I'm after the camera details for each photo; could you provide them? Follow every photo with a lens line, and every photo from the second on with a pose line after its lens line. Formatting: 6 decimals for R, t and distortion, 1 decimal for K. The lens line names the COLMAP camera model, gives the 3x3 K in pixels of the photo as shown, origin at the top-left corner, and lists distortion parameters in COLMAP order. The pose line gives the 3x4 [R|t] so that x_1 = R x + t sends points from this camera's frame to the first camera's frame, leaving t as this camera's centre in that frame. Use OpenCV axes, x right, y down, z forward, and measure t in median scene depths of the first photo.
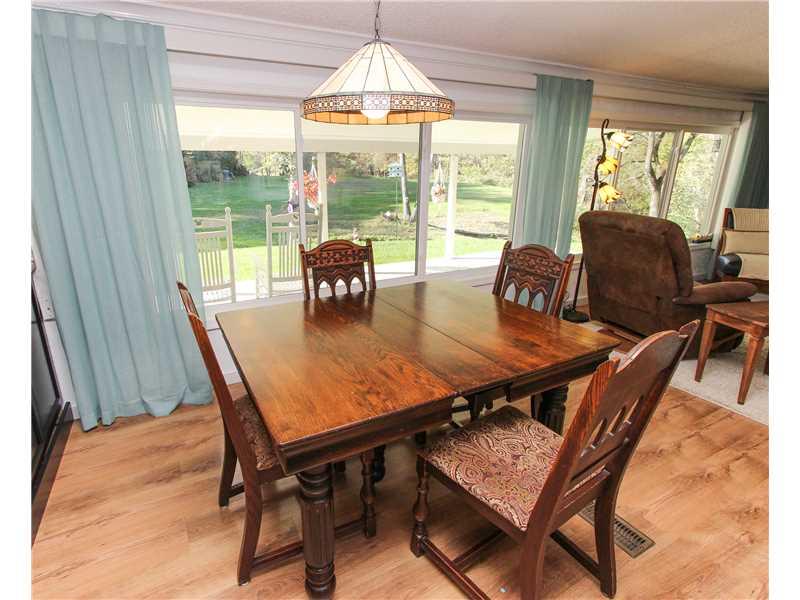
lens RADIAL K [[412.3, 0, 396.7], [0, 412.3, 291.9], [0, 0, 1]] dist [0.003704, 0.000736]
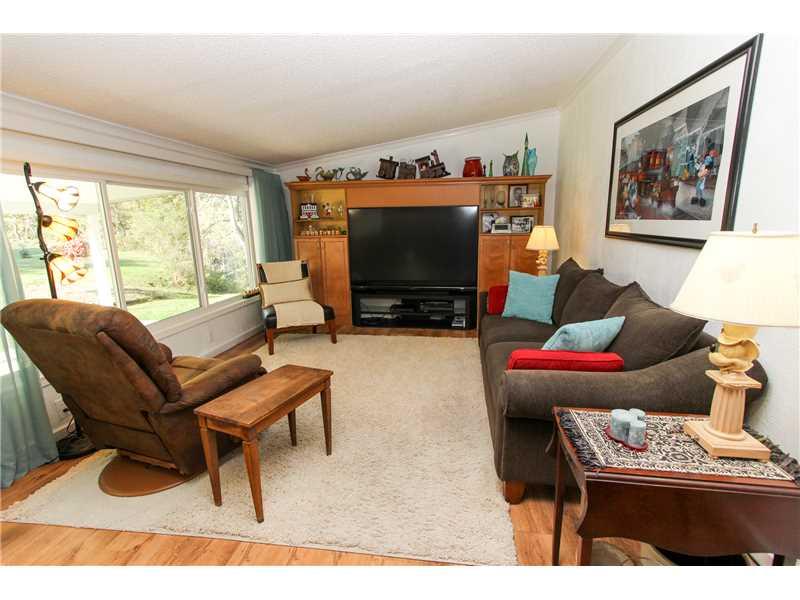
lens RADIAL K [[367.5, 0, 402.1], [0, 367.5, 299.4], [0, 0, 1]] dist [-0.015010, 0.000624]
pose [[0.601569, -0.176898, 0.778988, 0.346876], [0.249121, 0.968083, 0.027457, -0.060575], [-0.758982, 0.177545, 0.626438, 0.188429]]
